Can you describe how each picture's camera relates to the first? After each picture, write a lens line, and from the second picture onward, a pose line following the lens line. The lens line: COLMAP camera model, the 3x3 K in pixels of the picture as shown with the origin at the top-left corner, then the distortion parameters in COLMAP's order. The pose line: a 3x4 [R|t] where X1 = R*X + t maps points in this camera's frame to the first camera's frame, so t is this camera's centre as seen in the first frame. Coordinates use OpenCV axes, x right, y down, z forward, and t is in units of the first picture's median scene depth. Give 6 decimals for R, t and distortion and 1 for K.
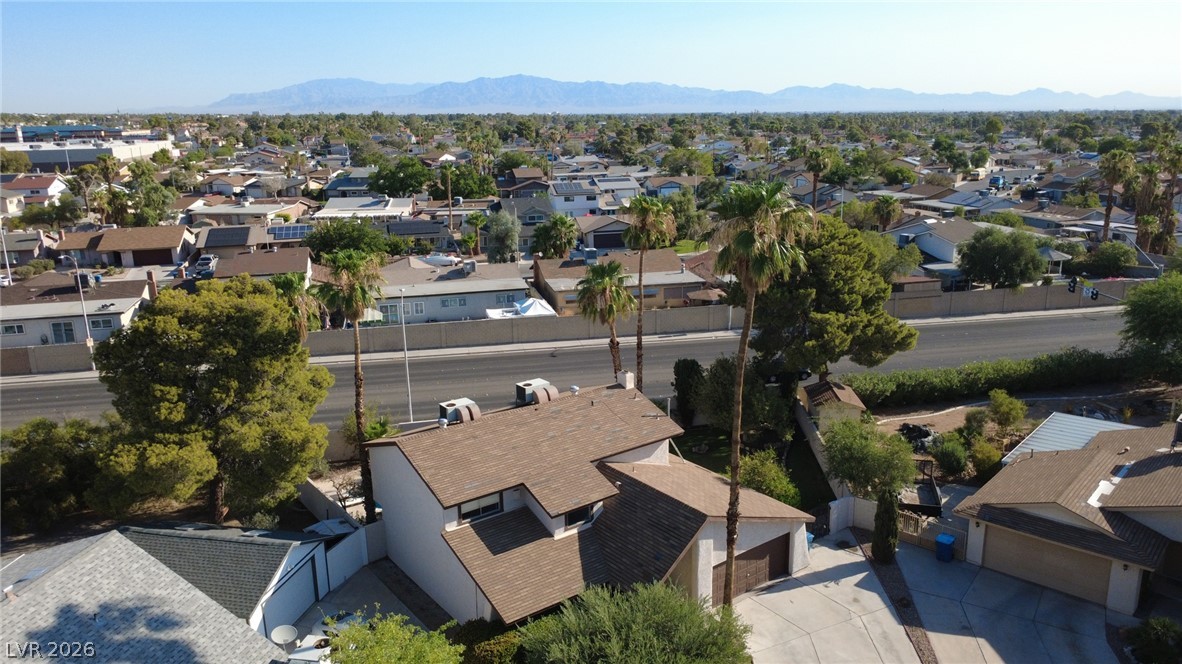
lens RADIAL K [[857.9, 0, 591.4], [0, 857.9, 336.3], [0, 0, 1]] dist [0.005972, 0.002682]
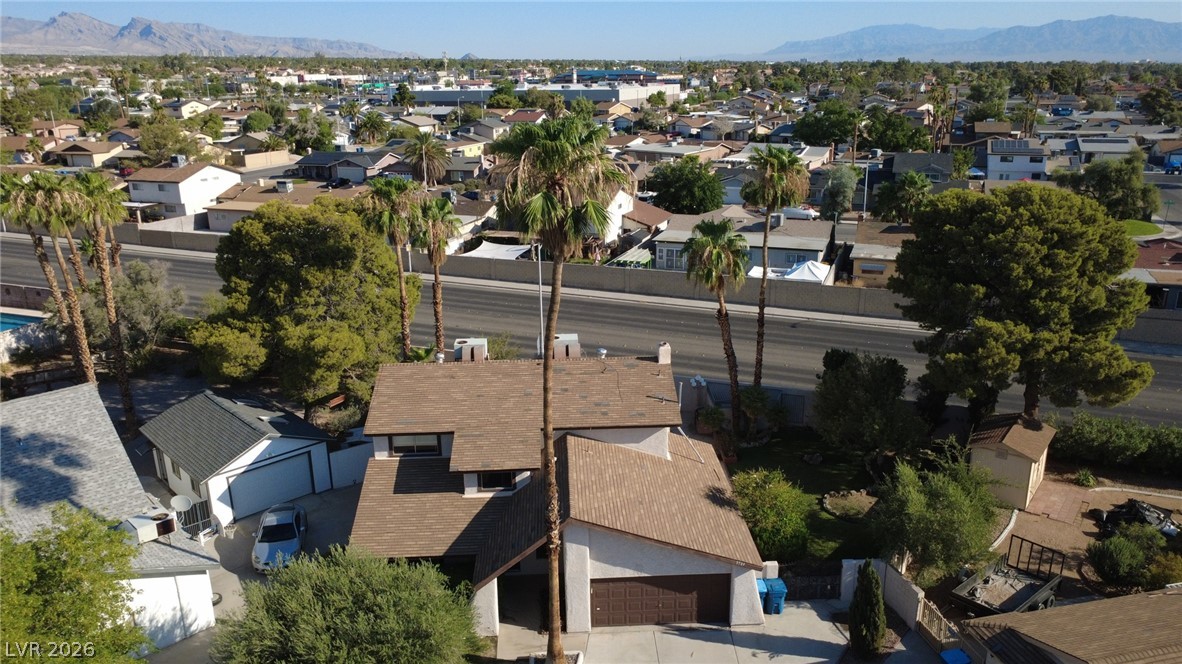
lens RADIAL K [[866.8, 0, 591.1], [0, 866.8, 304.5], [0, 0, 1]] dist [0.003211, 0.003609]
pose [[0.829509, 0.155894, -0.536295, 0.377537], [-0.145249, 0.987427, 0.062370, -0.036364], [0.539275, 0.026160, 0.841723, 0.179472]]
